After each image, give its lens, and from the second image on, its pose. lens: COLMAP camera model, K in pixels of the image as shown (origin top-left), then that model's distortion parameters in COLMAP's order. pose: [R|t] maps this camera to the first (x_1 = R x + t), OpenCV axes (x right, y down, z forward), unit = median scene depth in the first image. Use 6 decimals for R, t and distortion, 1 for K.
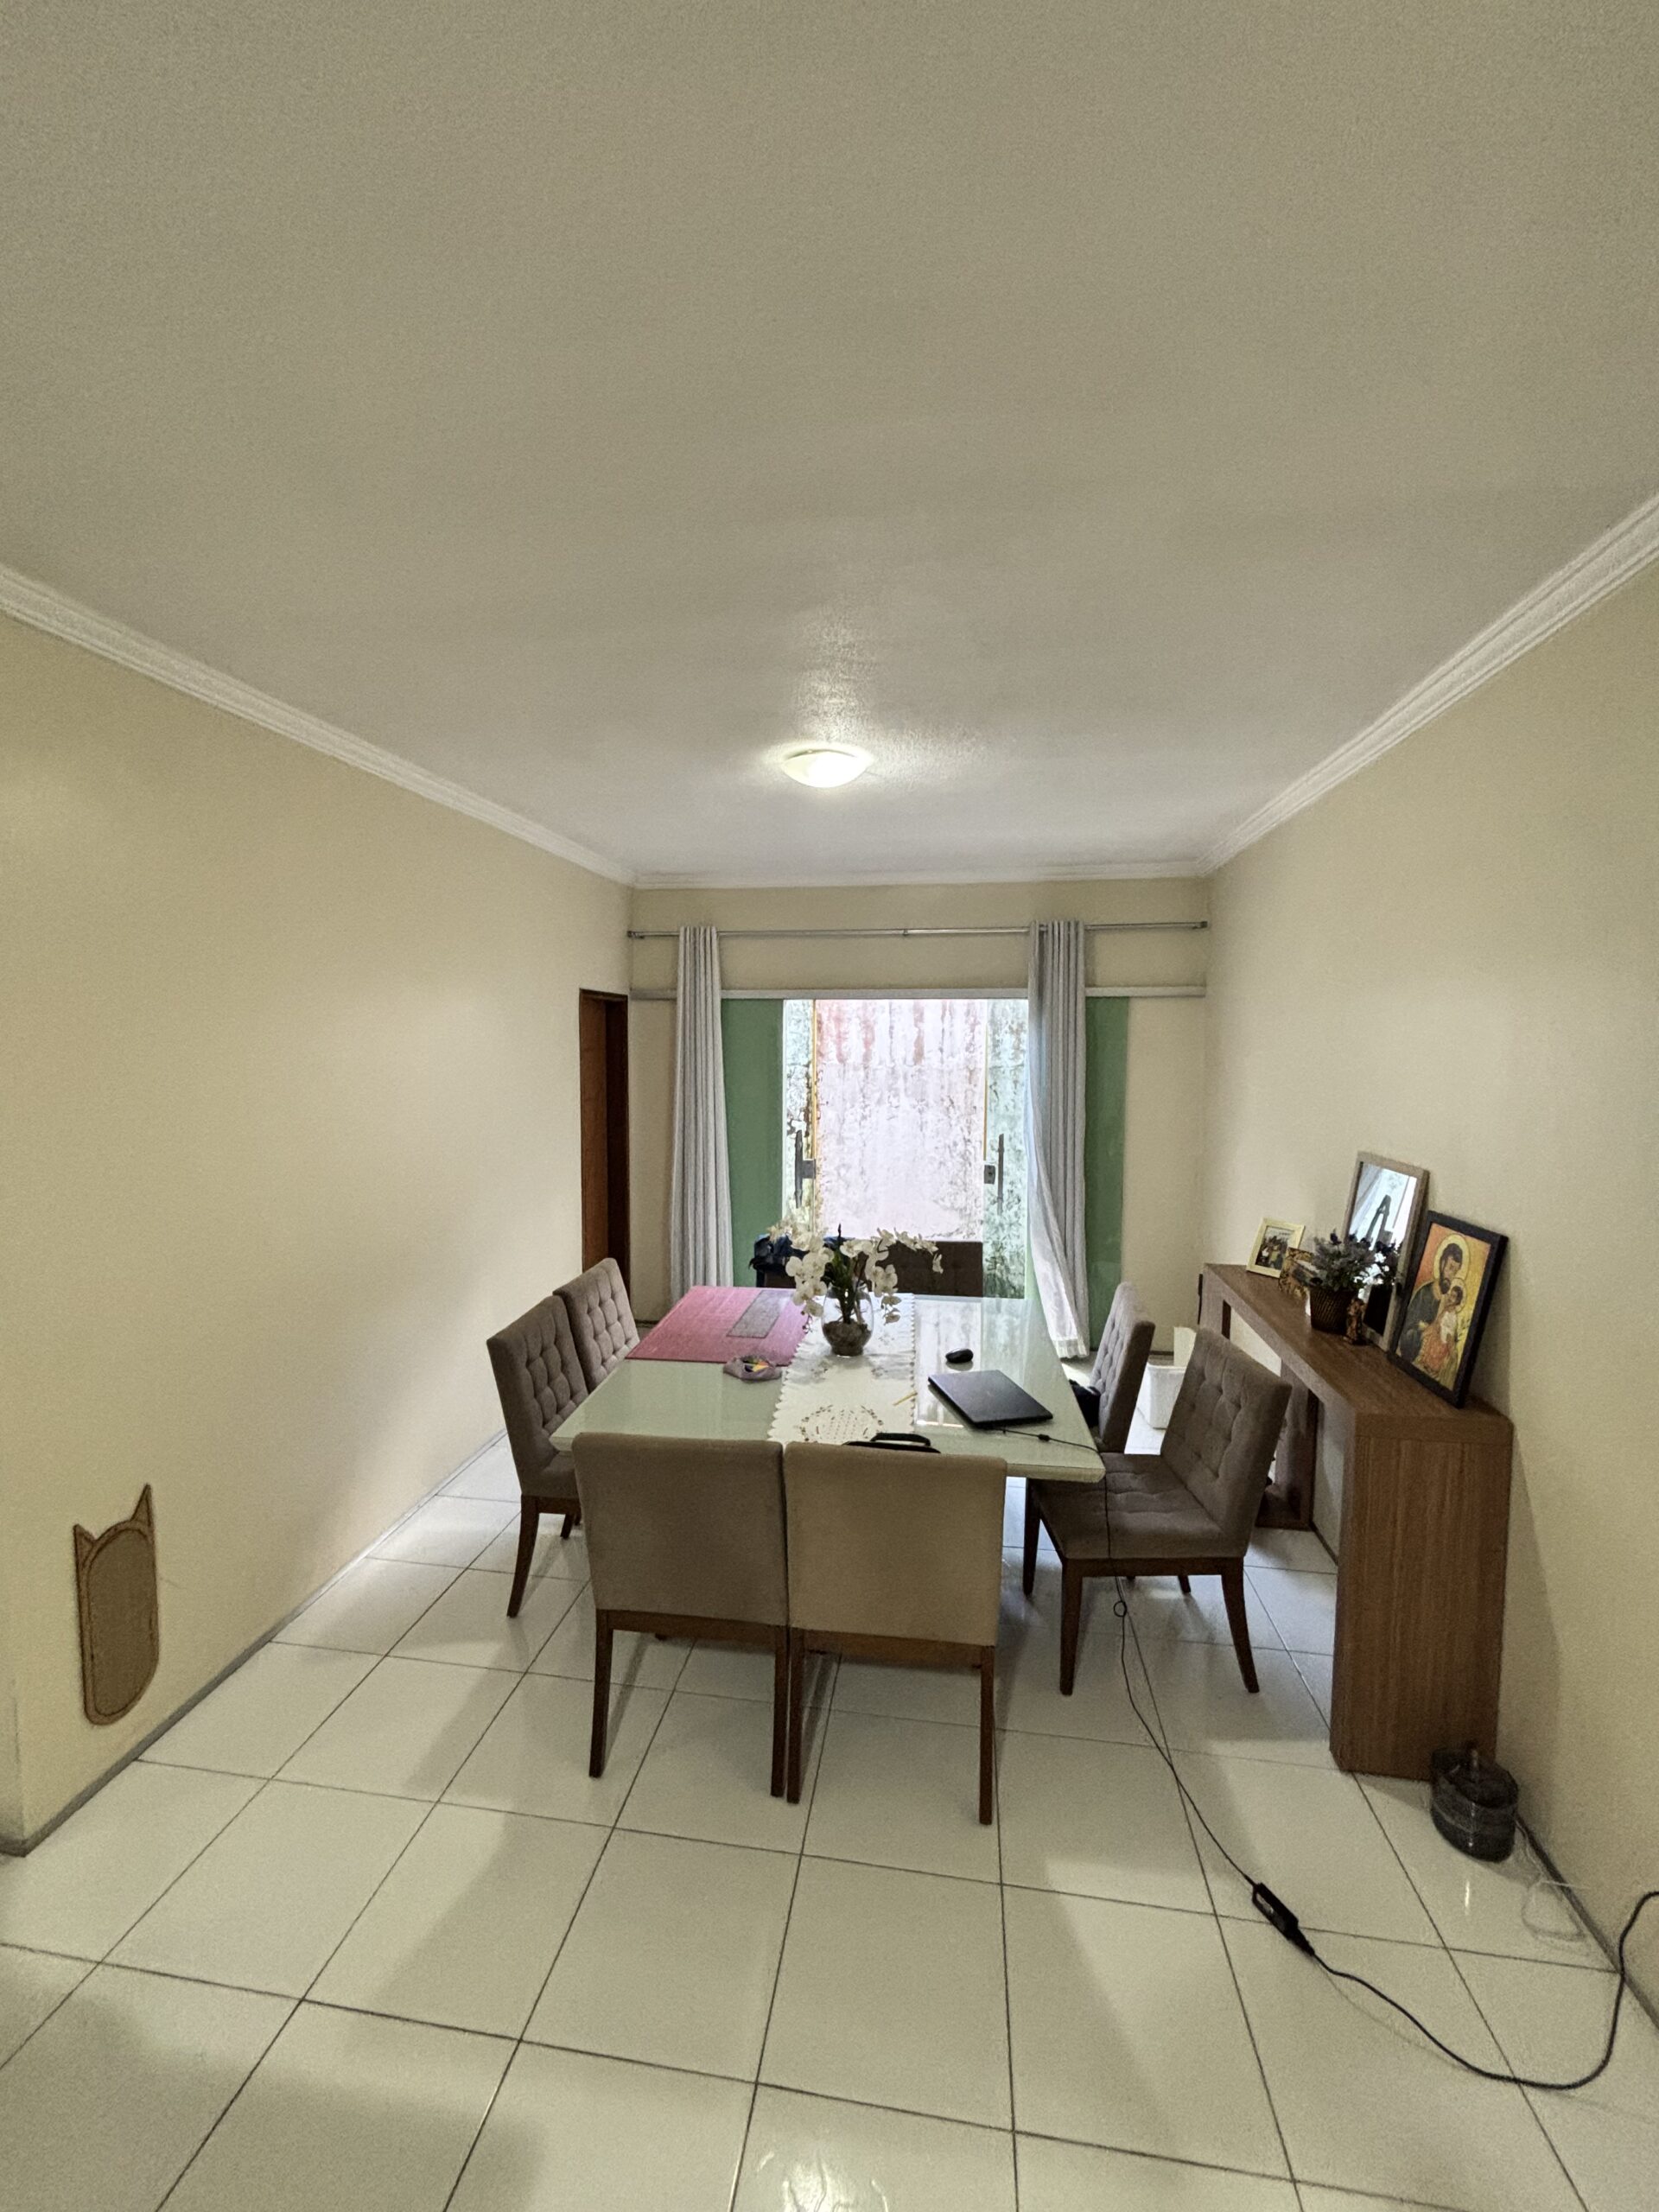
lens RADIAL K [[891.6, 0, 829.5], [0, 891.6, 1097.0], [0, 0, 1]] dist [0.002806, -0.000082]
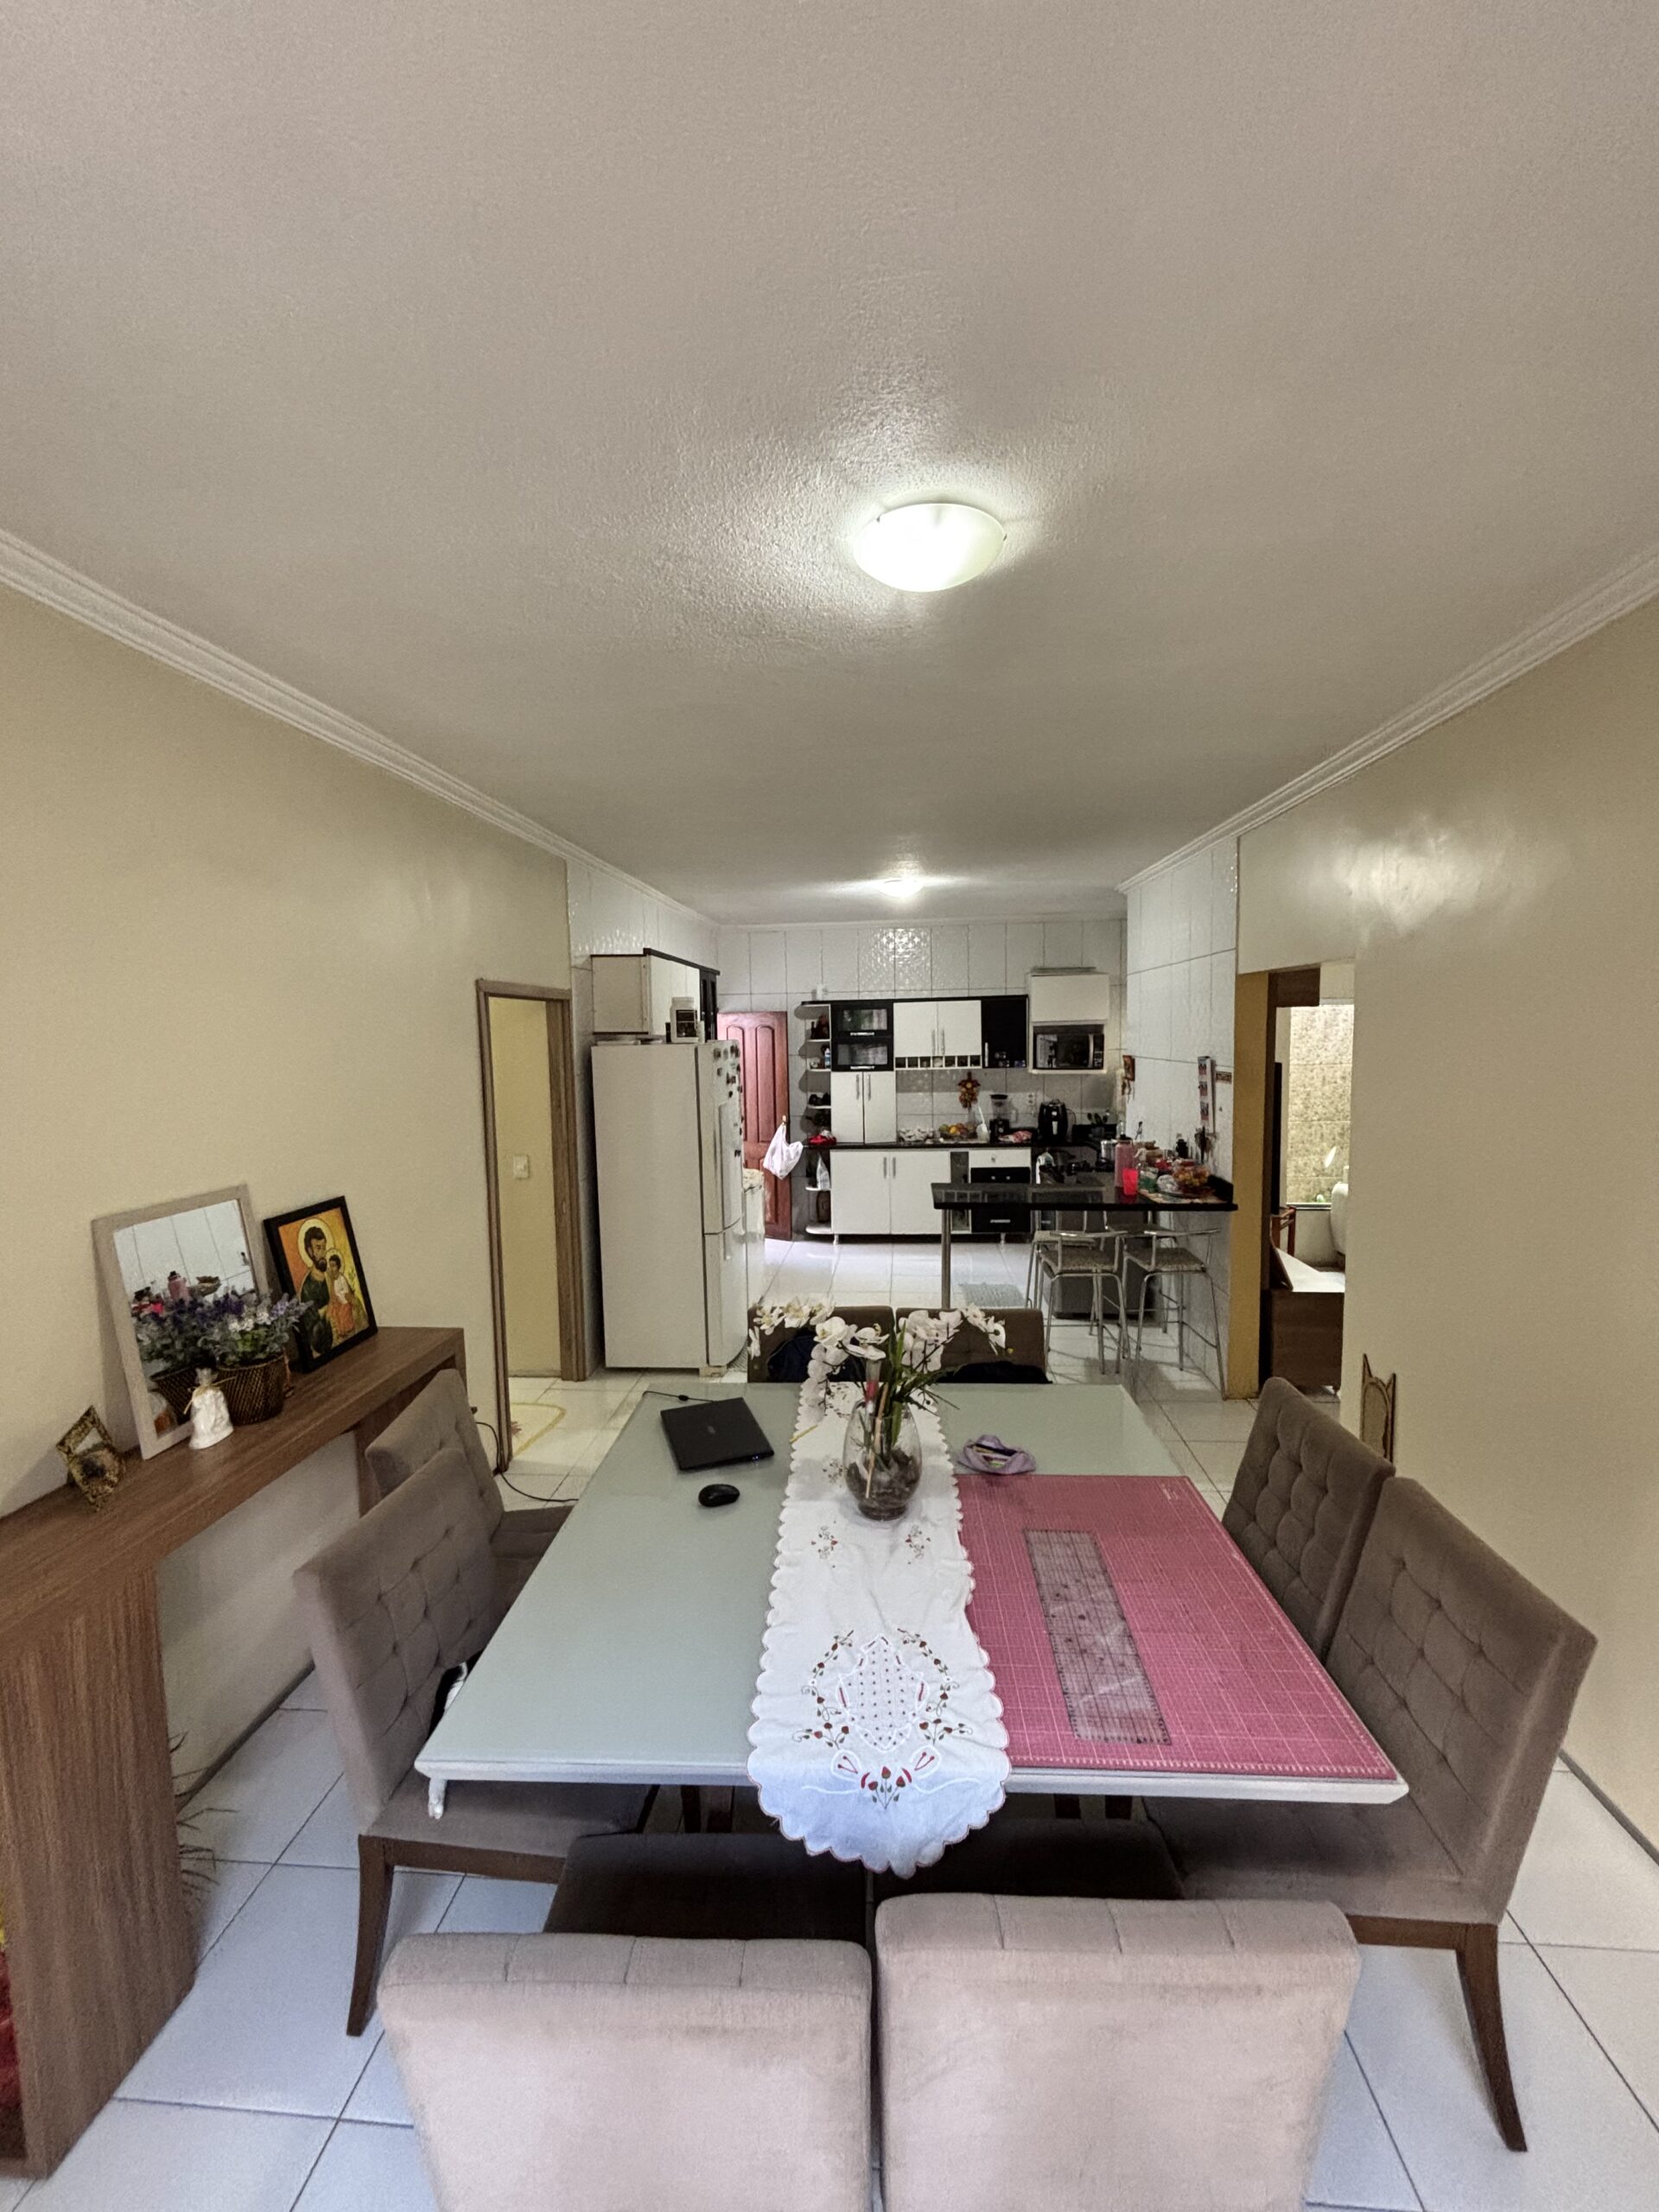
lens RADIAL K [[891.6, 0, 829.5], [0, 891.6, 1097.0], [0, 0, 1]] dist [0.002806, -0.000082]
pose [[-0.997604, 0.014622, -0.067623, 0.129986], [0.004758, 0.989598, 0.143782, -0.147579], [0.069022, 0.143116, -0.987296, 2.061095]]
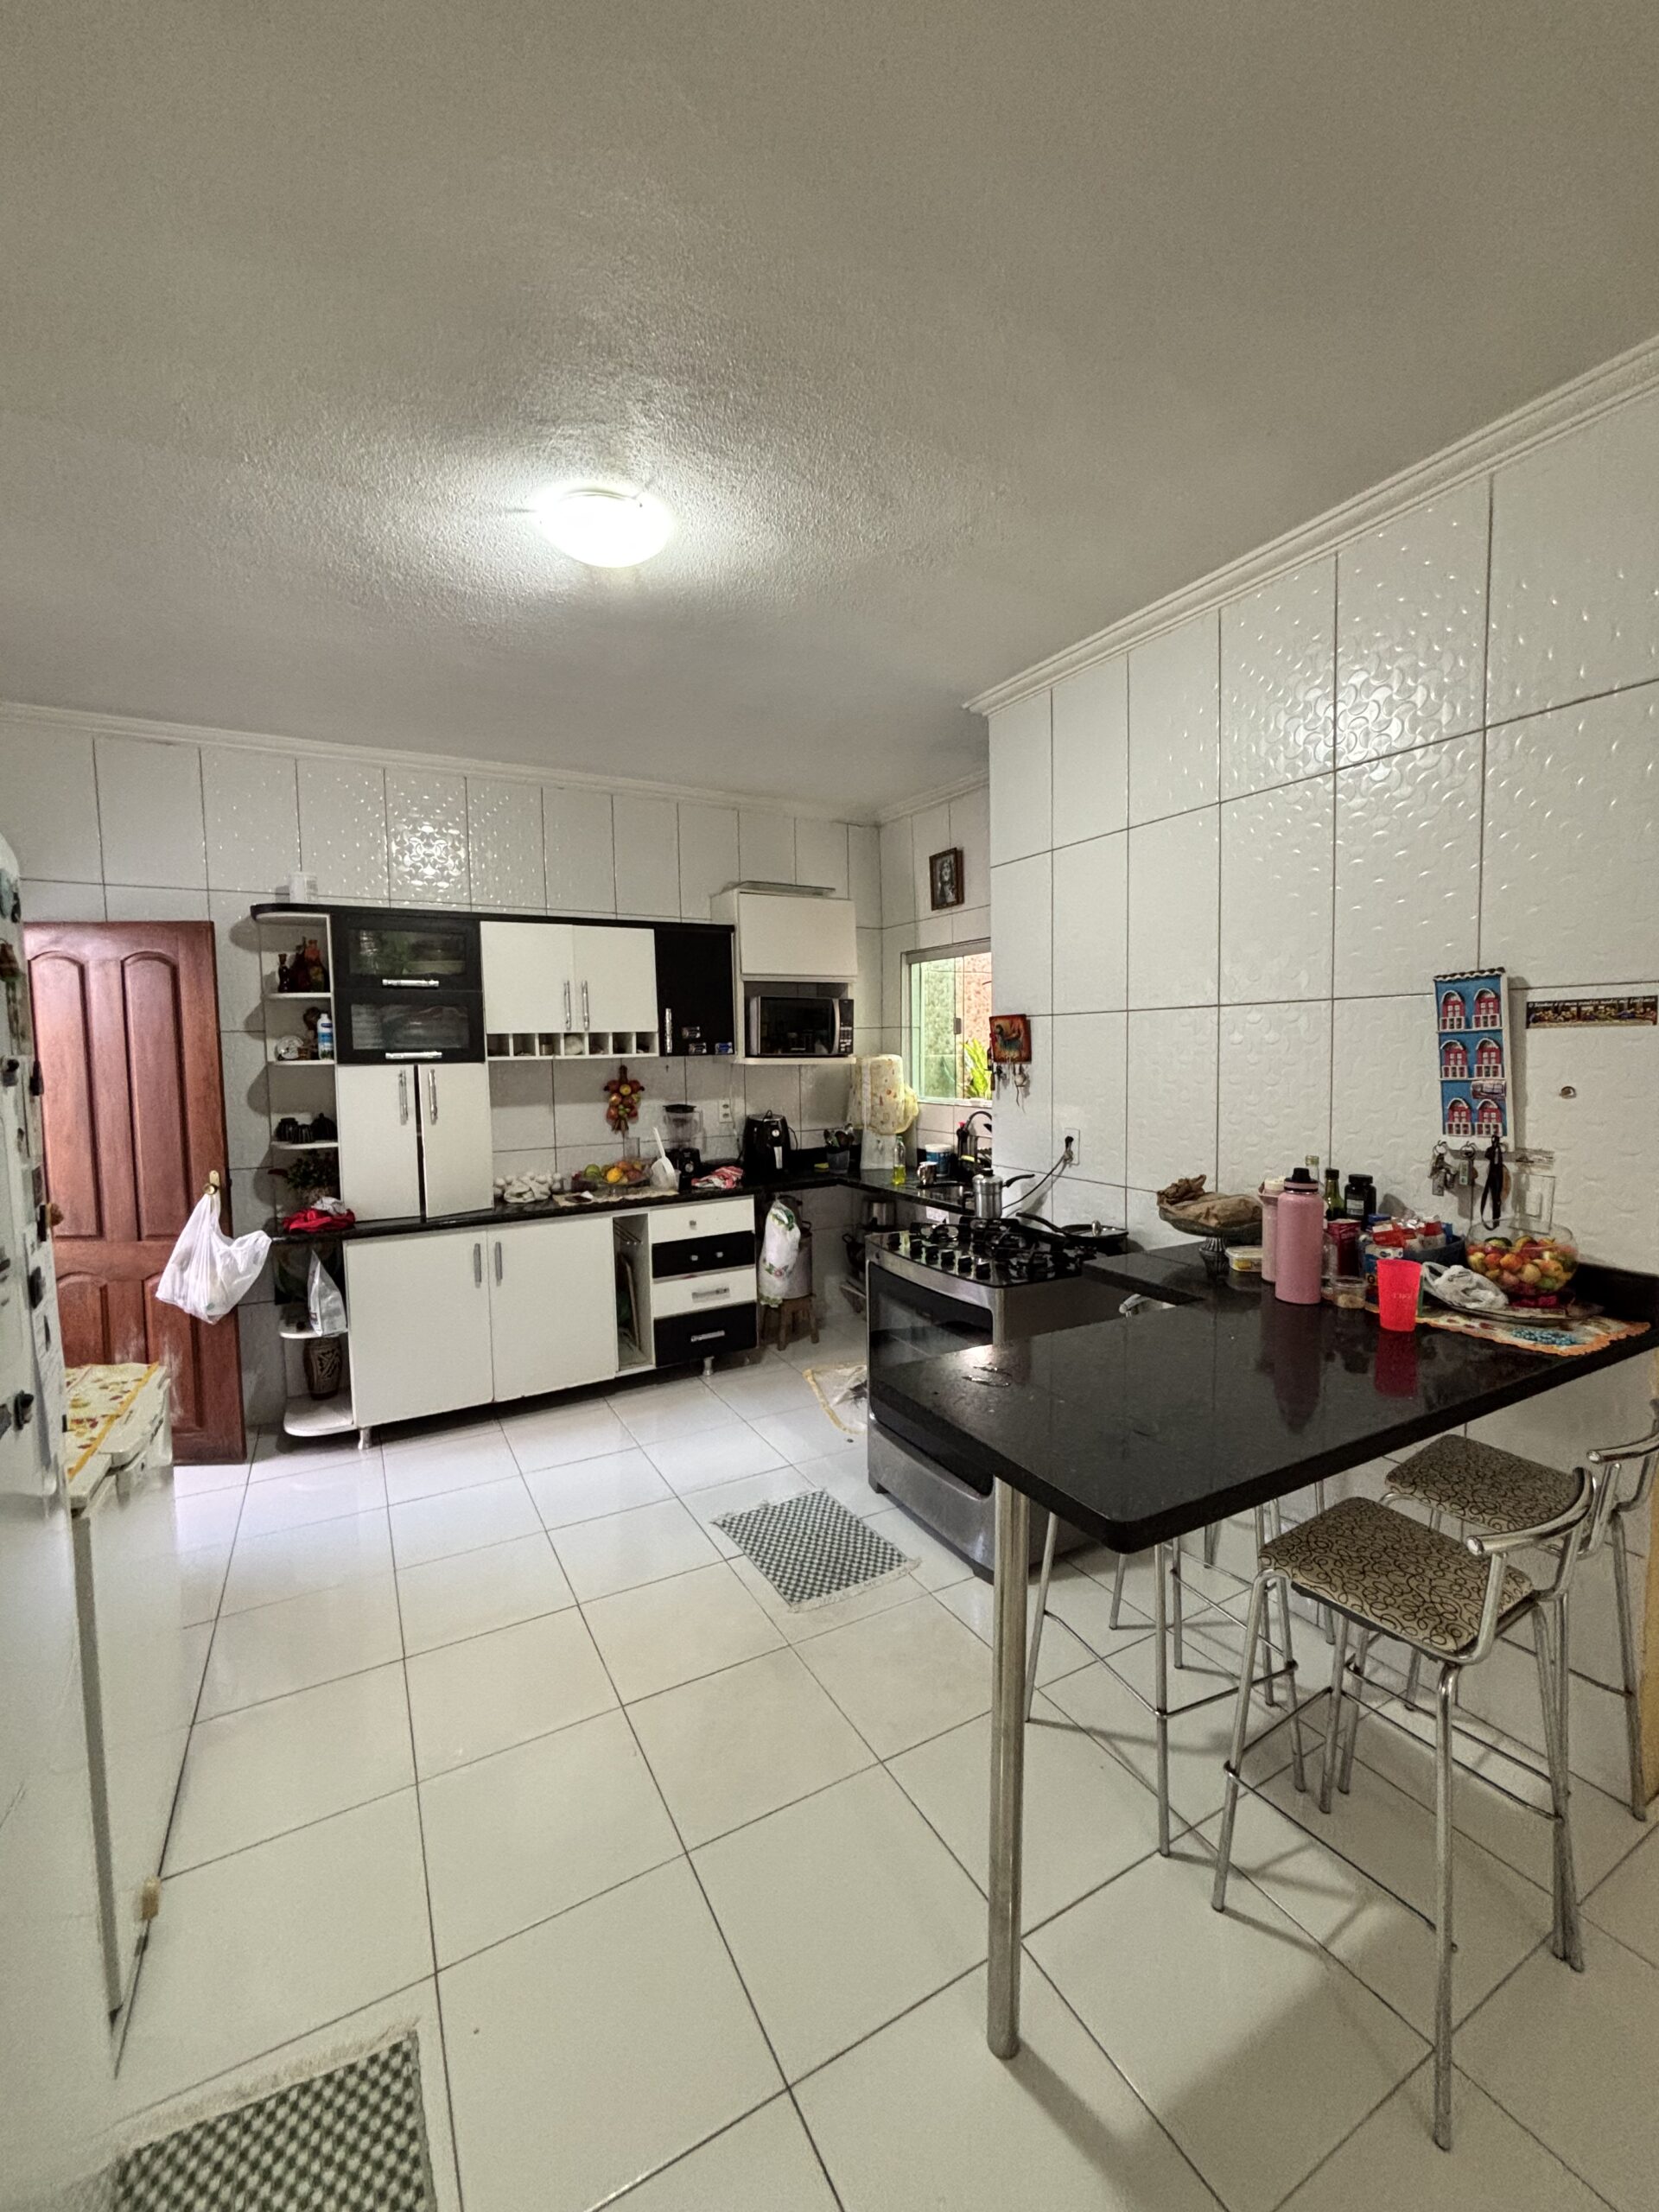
lens RADIAL K [[877.9, 0, 838.7], [0, 877.9, 1104.4], [0, 0, 1]] dist [-0.013715, -0.000152]
pose [[-0.789913, 0.045723, -0.611512, 0.130024], [-0.034118, 0.992395, 0.118273, -0.070274], [0.612269, 0.114289, -0.782345, 1.552362]]
